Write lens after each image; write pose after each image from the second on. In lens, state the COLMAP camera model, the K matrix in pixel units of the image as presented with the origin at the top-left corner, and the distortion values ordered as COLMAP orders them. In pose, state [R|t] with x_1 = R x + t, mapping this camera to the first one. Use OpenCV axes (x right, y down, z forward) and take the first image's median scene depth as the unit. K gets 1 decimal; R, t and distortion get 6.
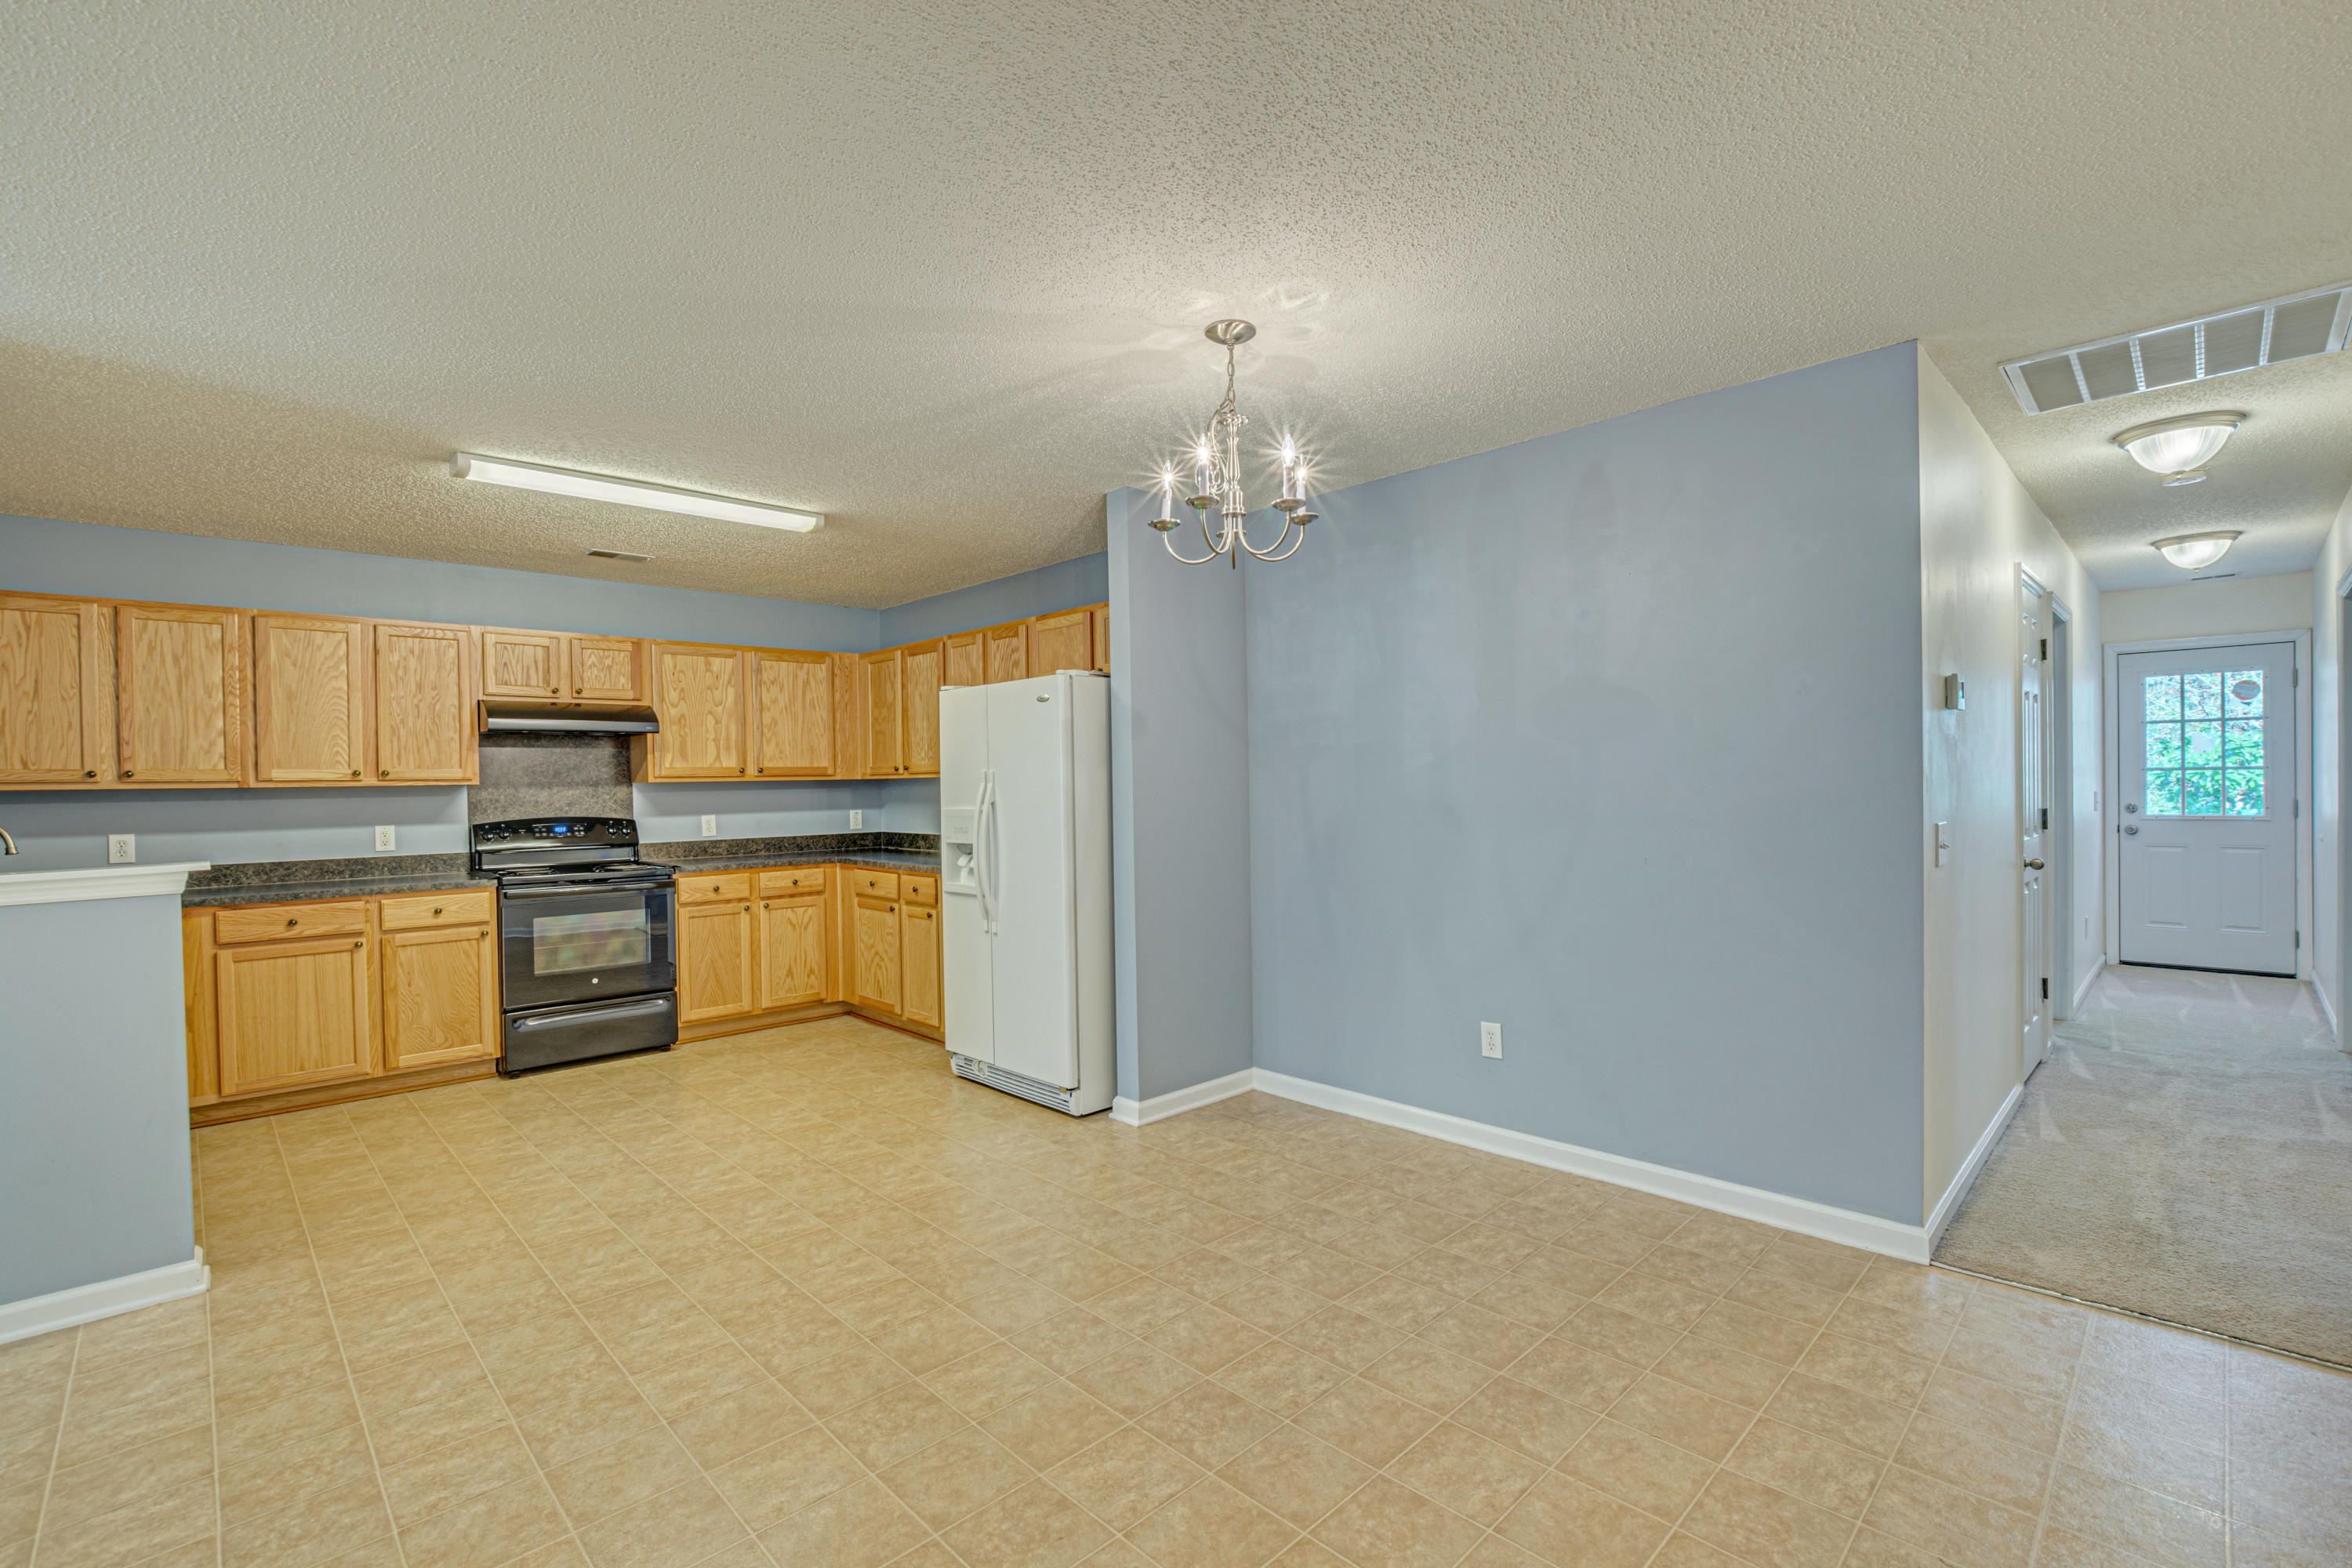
lens RADIAL K [[1030.4, 0, 1186.8], [0, 1030.4, 791.8], [0, 0, 1]] dist [-0.011767, 0.000118]
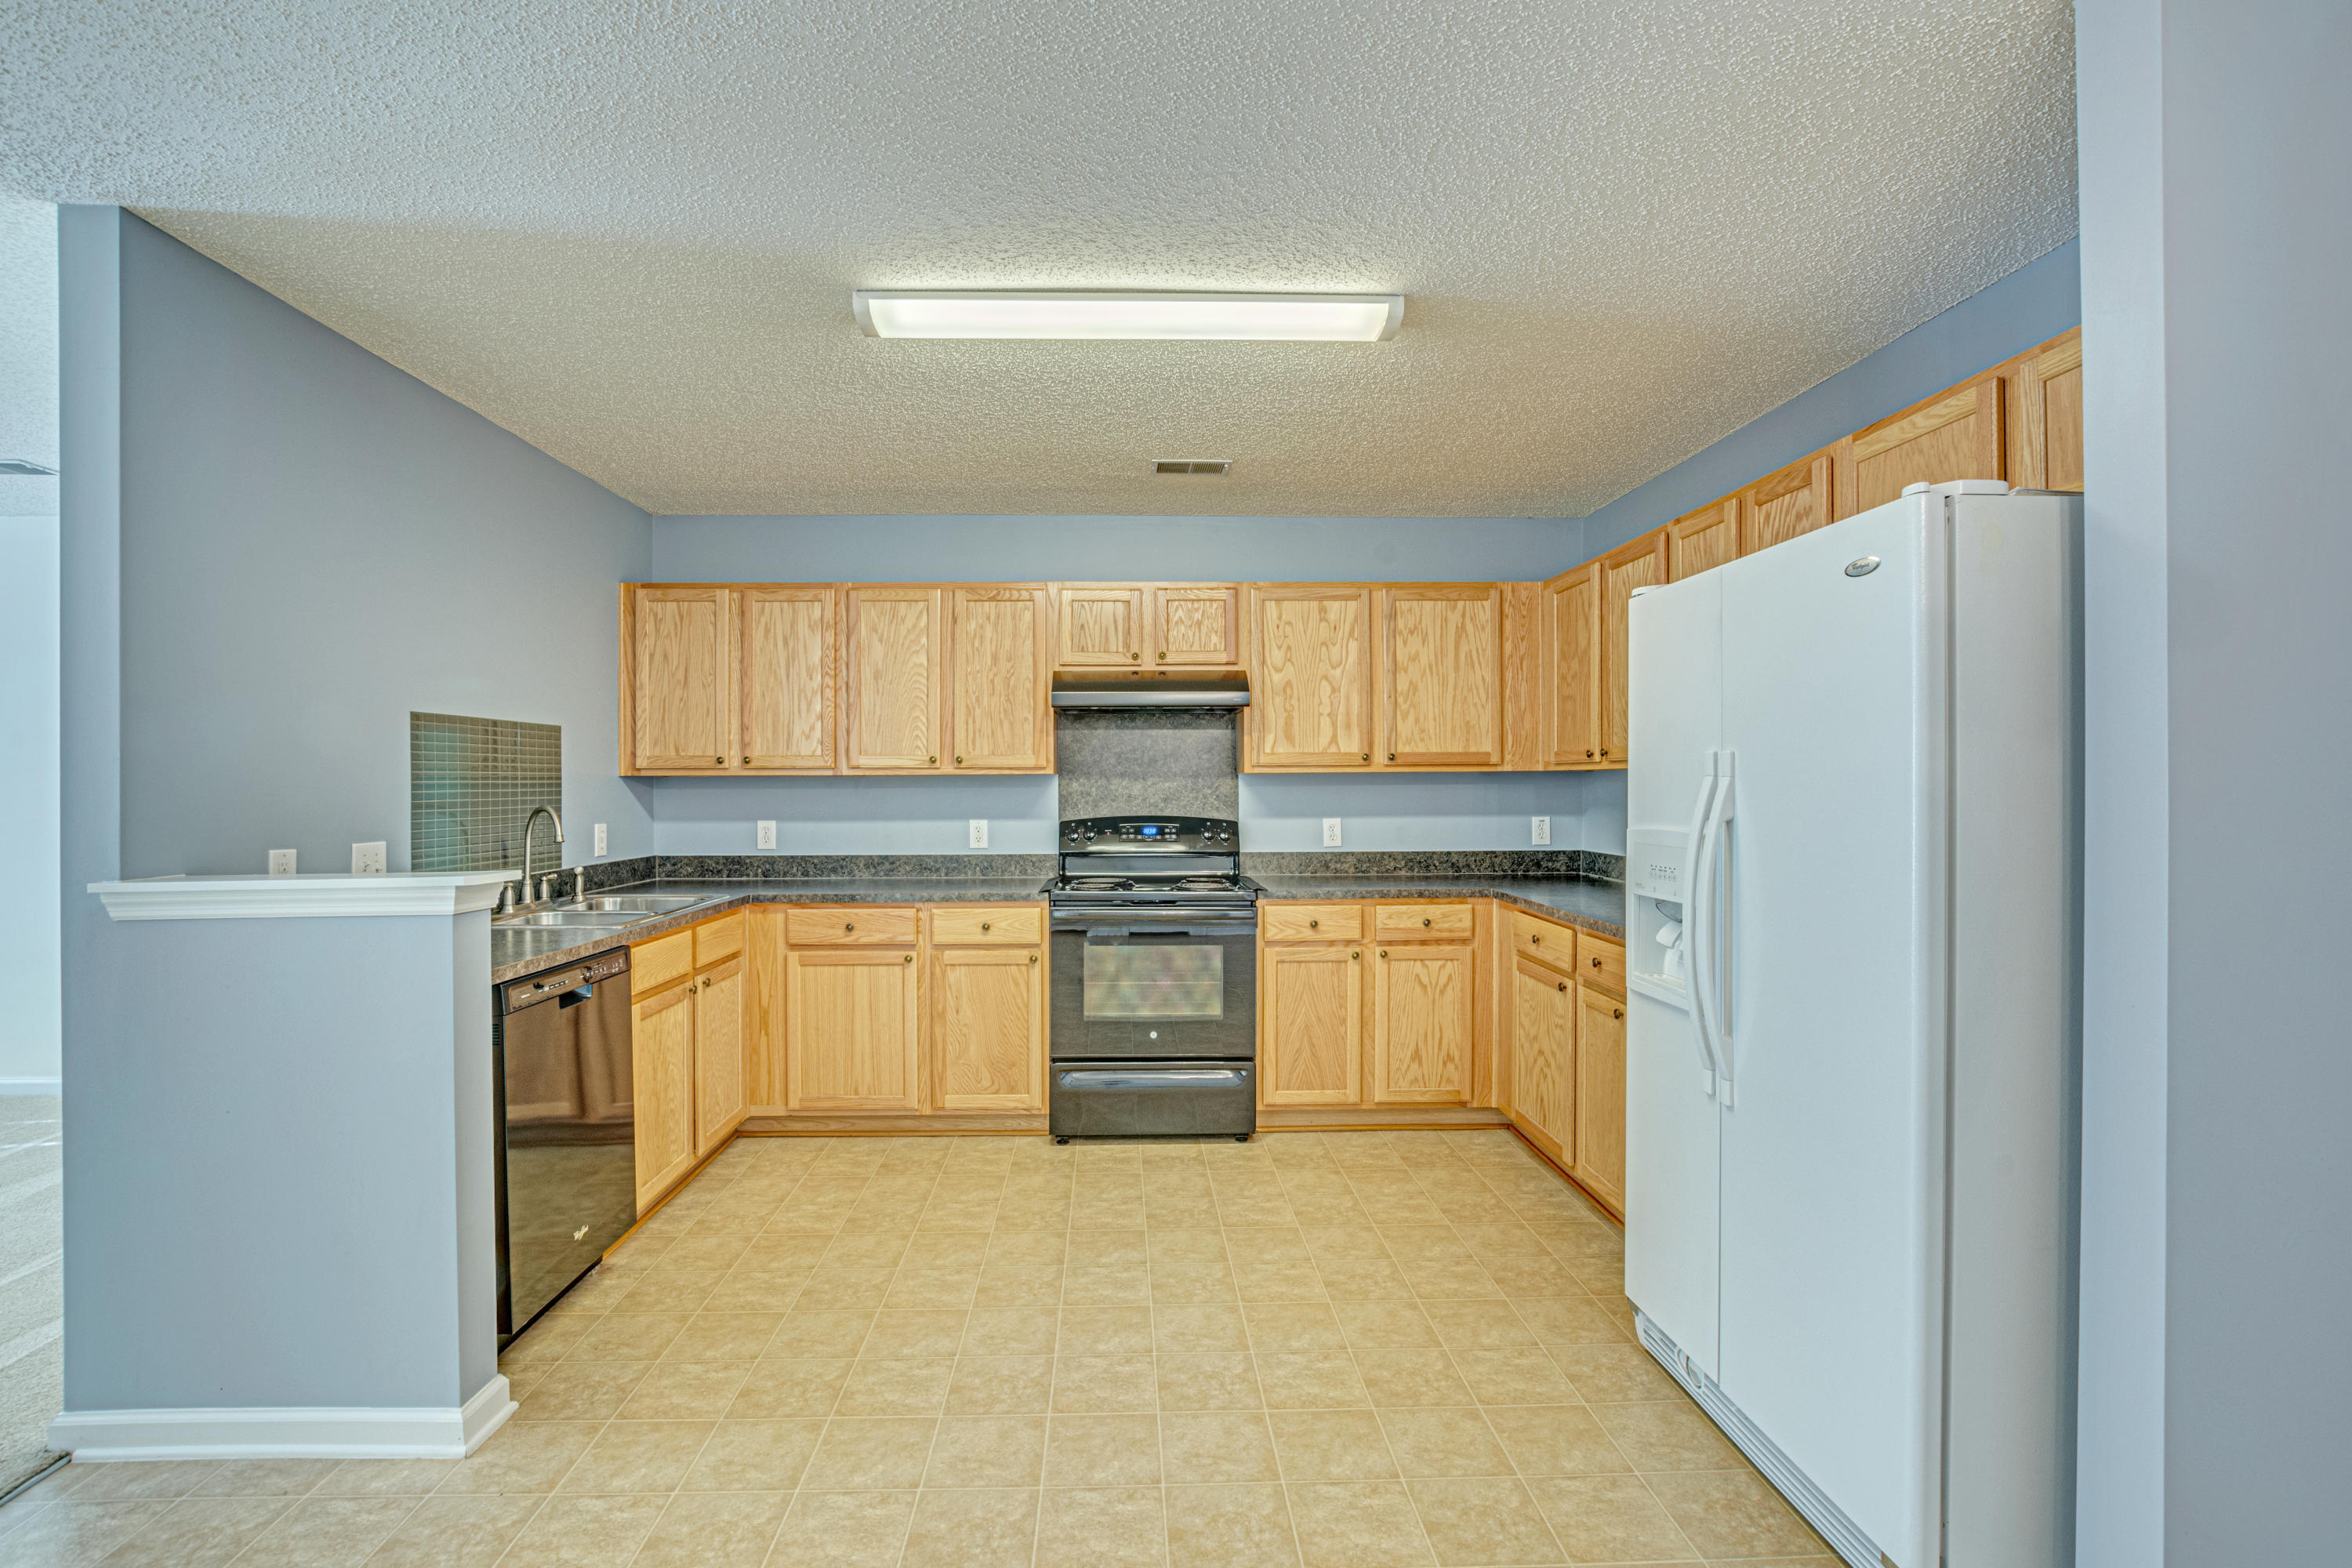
lens RADIAL K [[1057.8, 0, 1148.3], [0, 1057.8, 789.8], [0, 0, 1]] dist [-0.024611, 0.005480]
pose [[0.733150, 0.016803, -0.679859, -0.055641], [-0.014737, 0.999853, 0.008820, -0.002925], [0.679907, 0.003553, 0.733289, 0.441216]]
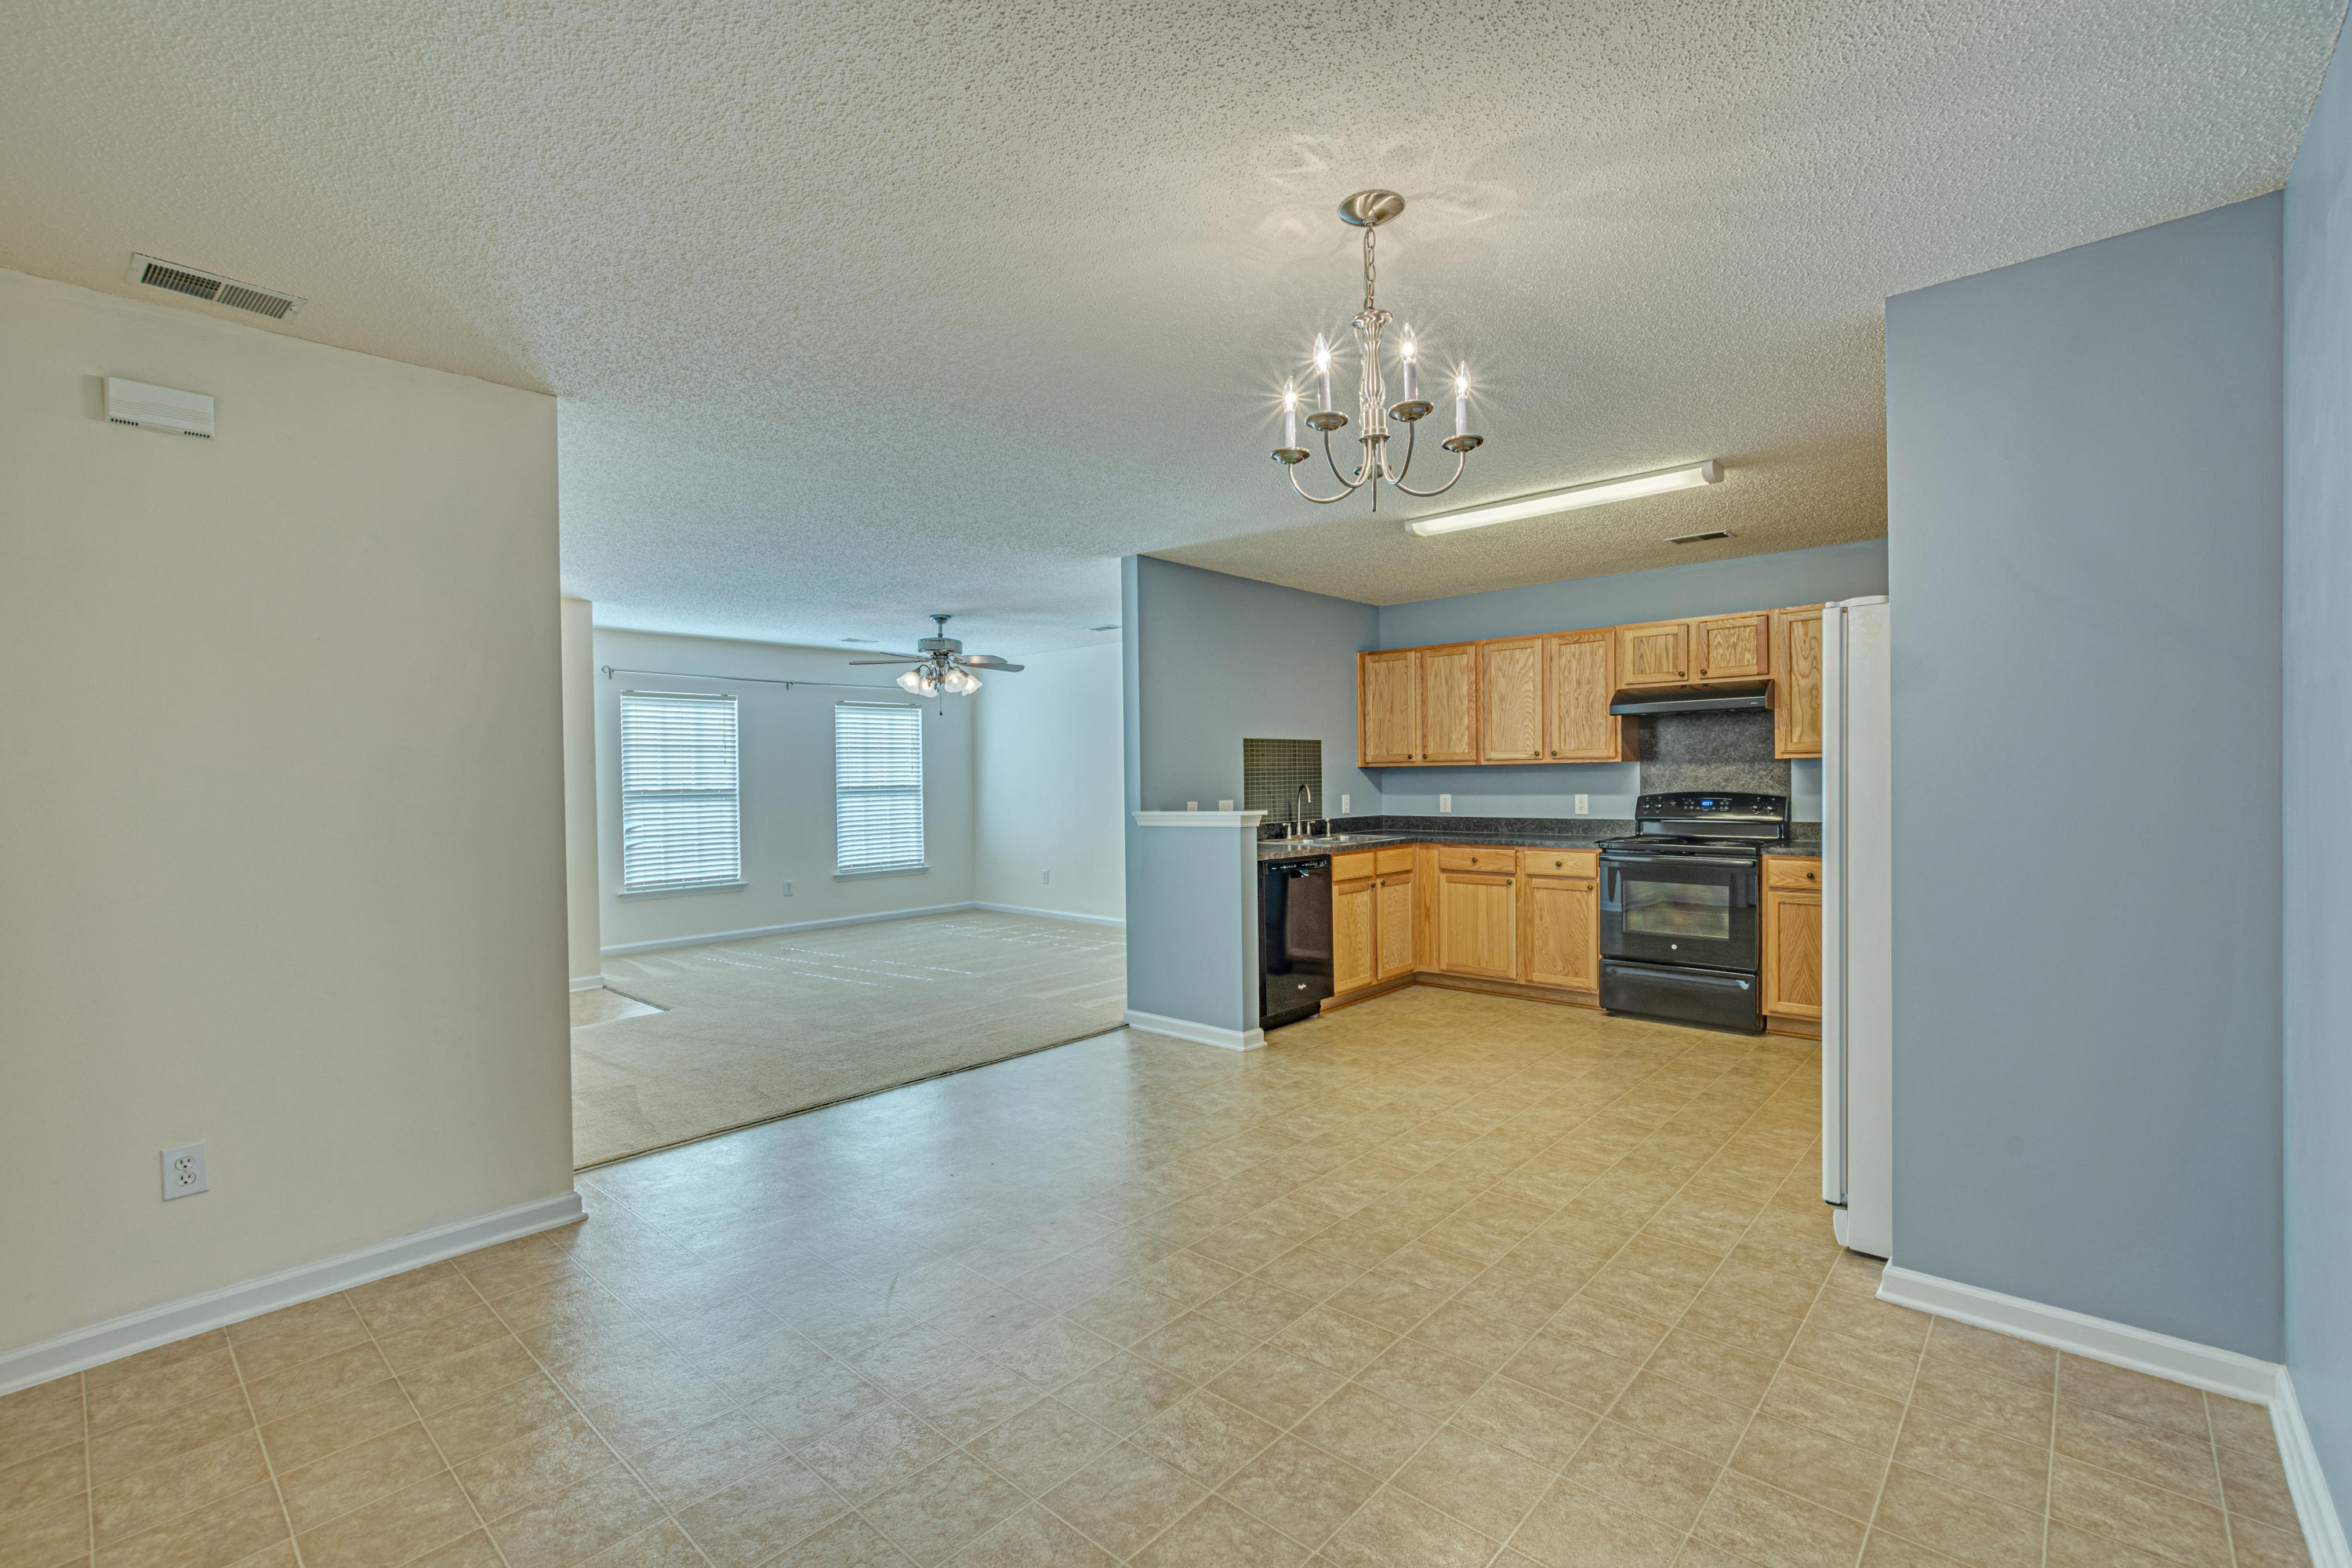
lens RADIAL K [[1026.1, 0, 1178.5], [0, 1026.1, 791.0], [0, 0, 1]] dist [-0.019956, -0.000047]
pose [[0.066153, 0.029330, -0.997378, 0.454309], [0.003457, 0.999555, 0.029623, -0.010217], [0.997804, -0.005407, 0.066022, 0.434141]]
